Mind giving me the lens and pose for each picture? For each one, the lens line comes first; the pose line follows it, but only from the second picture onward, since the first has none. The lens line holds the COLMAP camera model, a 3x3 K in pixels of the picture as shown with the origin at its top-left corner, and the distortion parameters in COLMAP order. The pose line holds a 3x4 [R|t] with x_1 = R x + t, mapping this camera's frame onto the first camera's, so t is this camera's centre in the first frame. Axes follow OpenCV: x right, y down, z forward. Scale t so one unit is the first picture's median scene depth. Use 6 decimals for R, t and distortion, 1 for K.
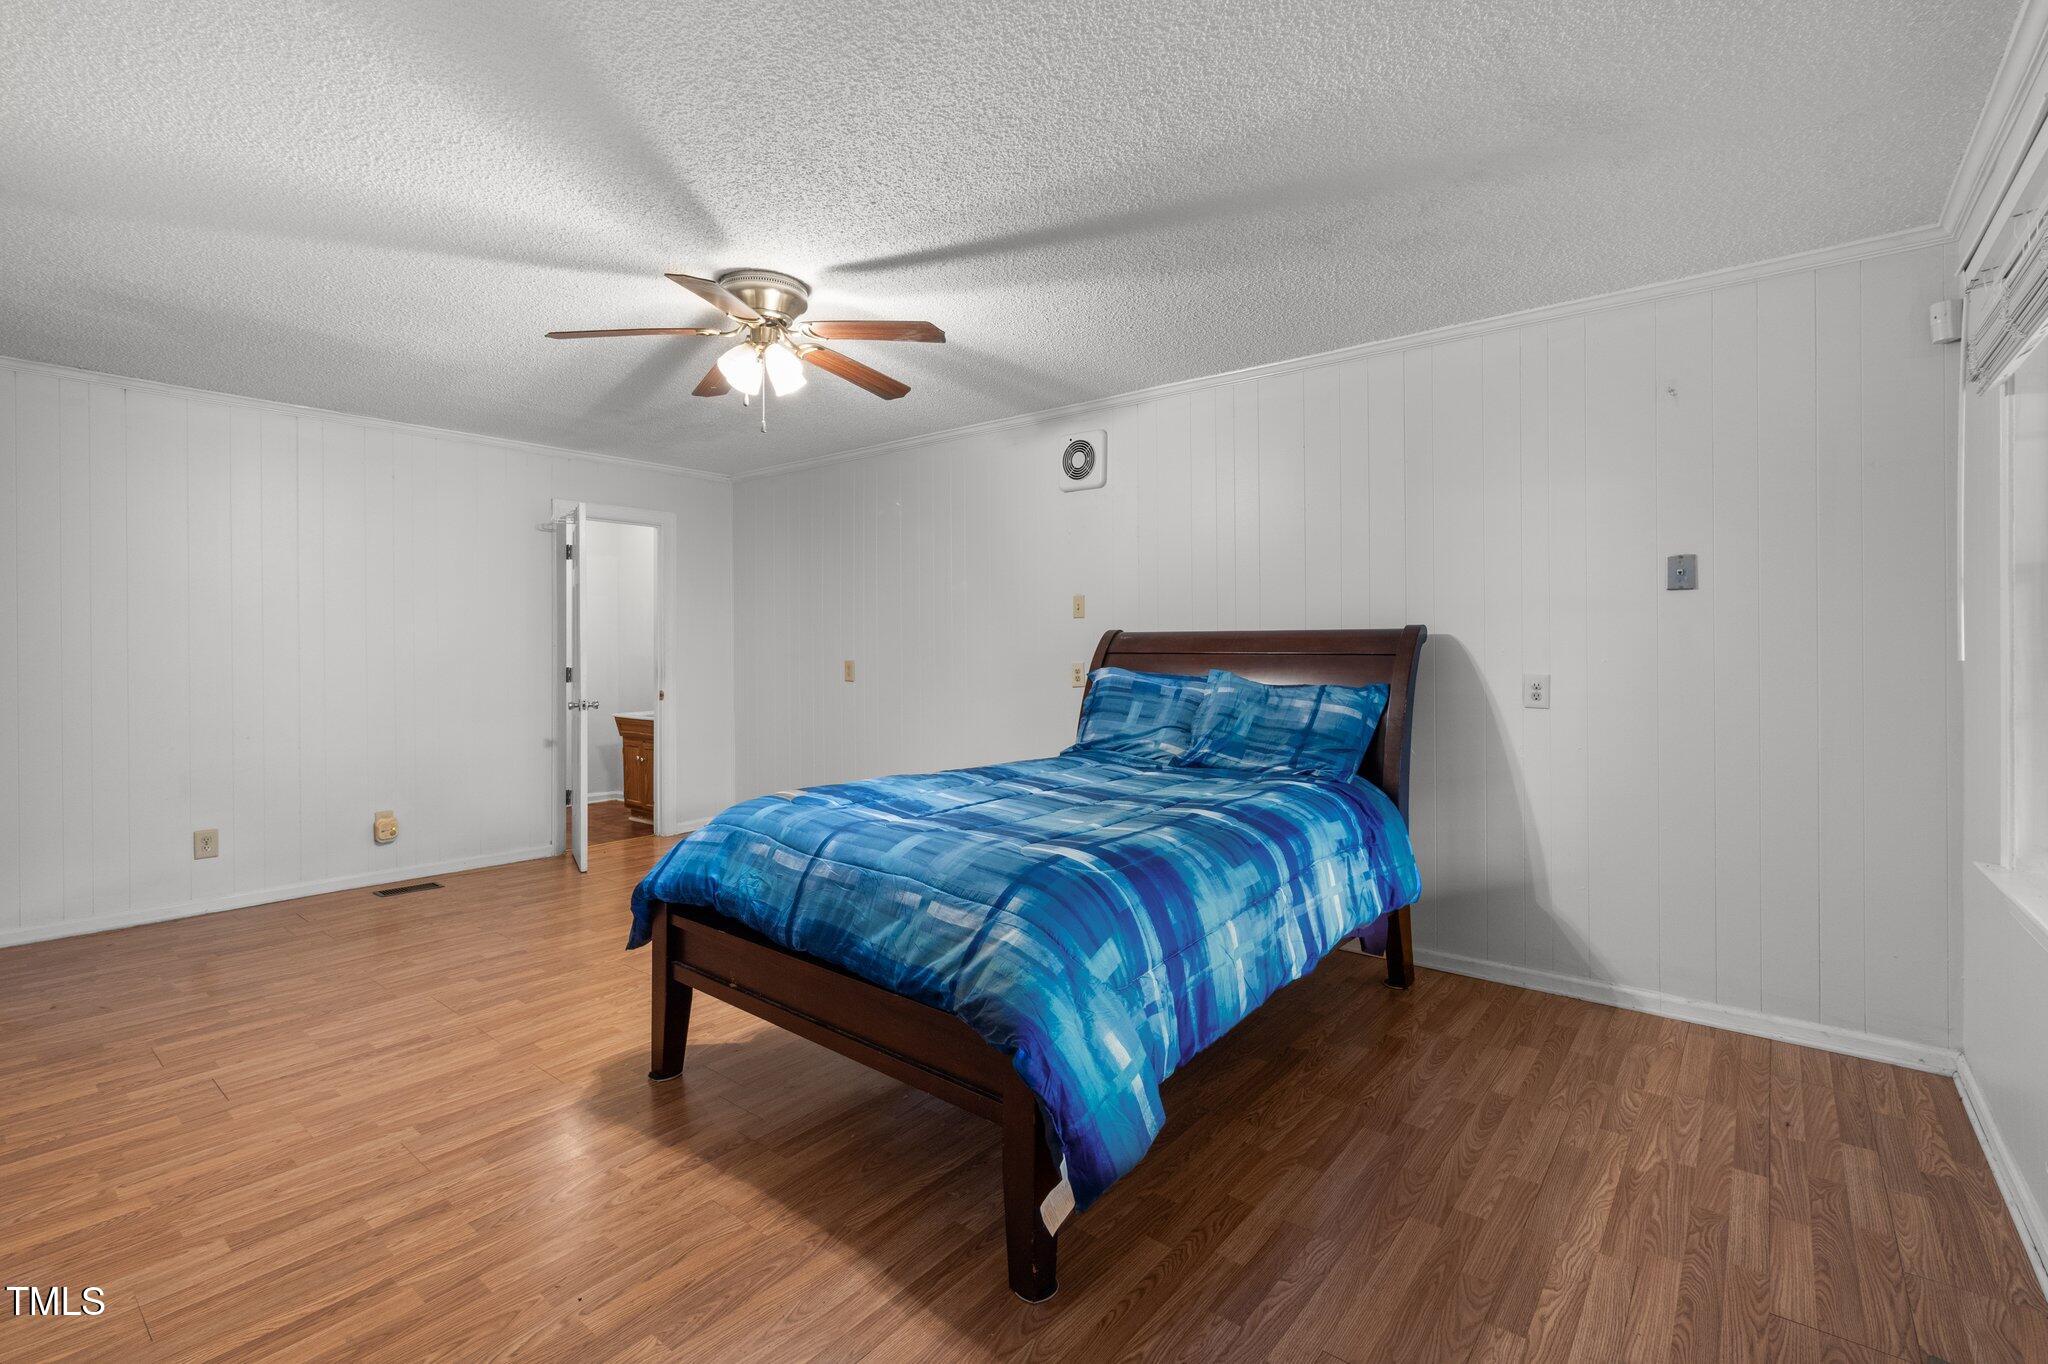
lens RADIAL K [[895.3, 0, 1022.8], [0, 895.3, 662.2], [0, 0, 1]] dist [0.000690, 0.000771]
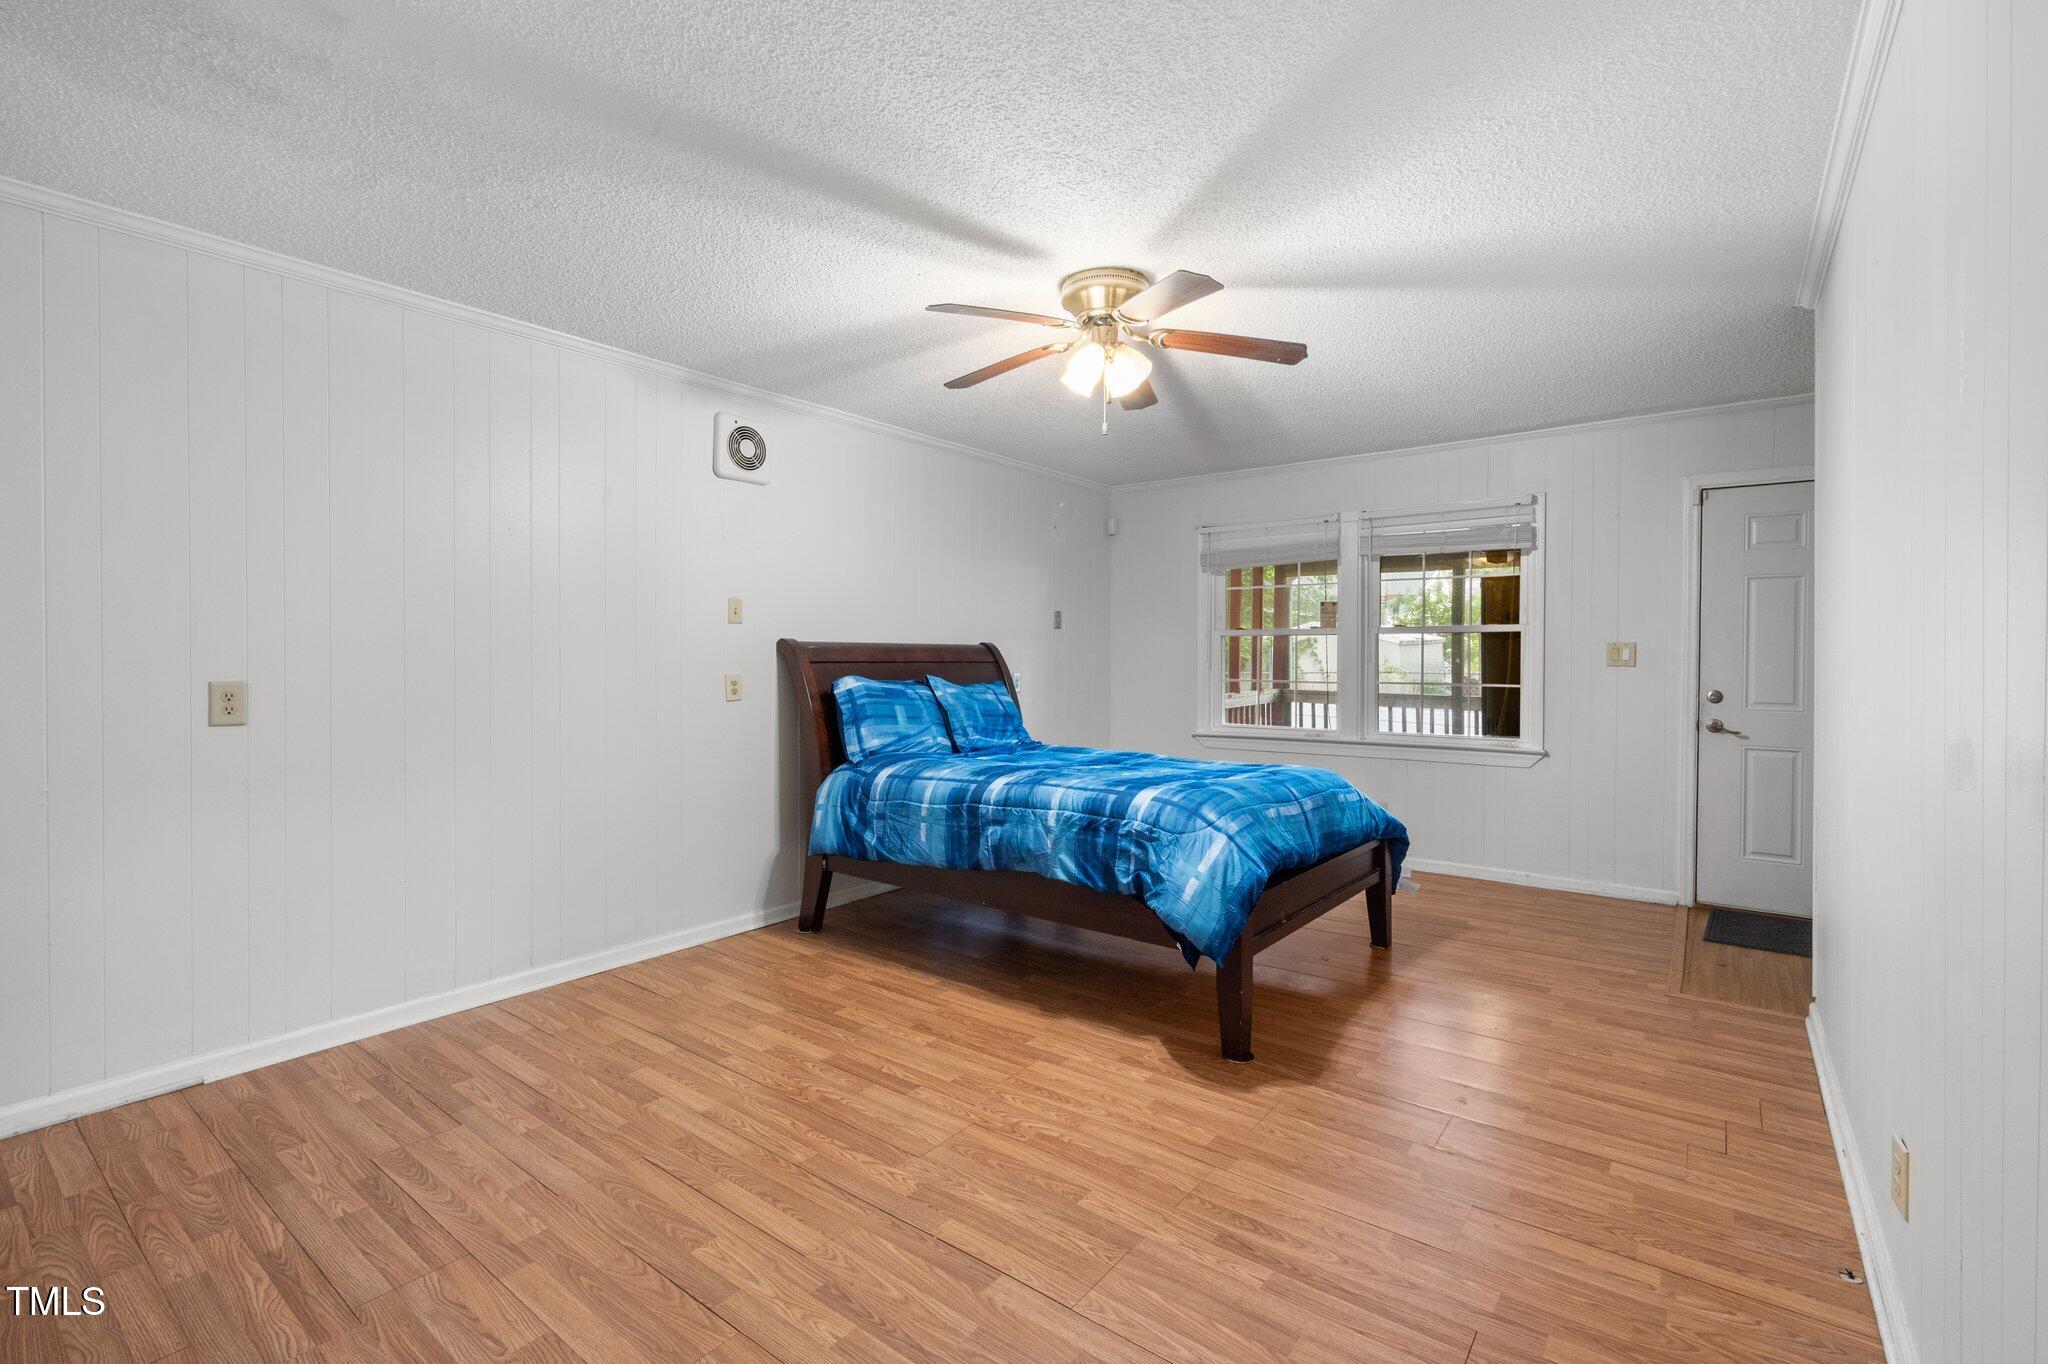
lens RADIAL K [[930.3, 0, 1023.7], [0, 930.3, 665.2], [0, 0, 1]] dist [0.000460, -0.000168]
pose [[-0.026057, -0.000574, 0.999660, -1.589135], [0.025887, 0.999664, 0.001249, -0.004642], [-0.999325, 0.025911, -0.026033, 1.365342]]
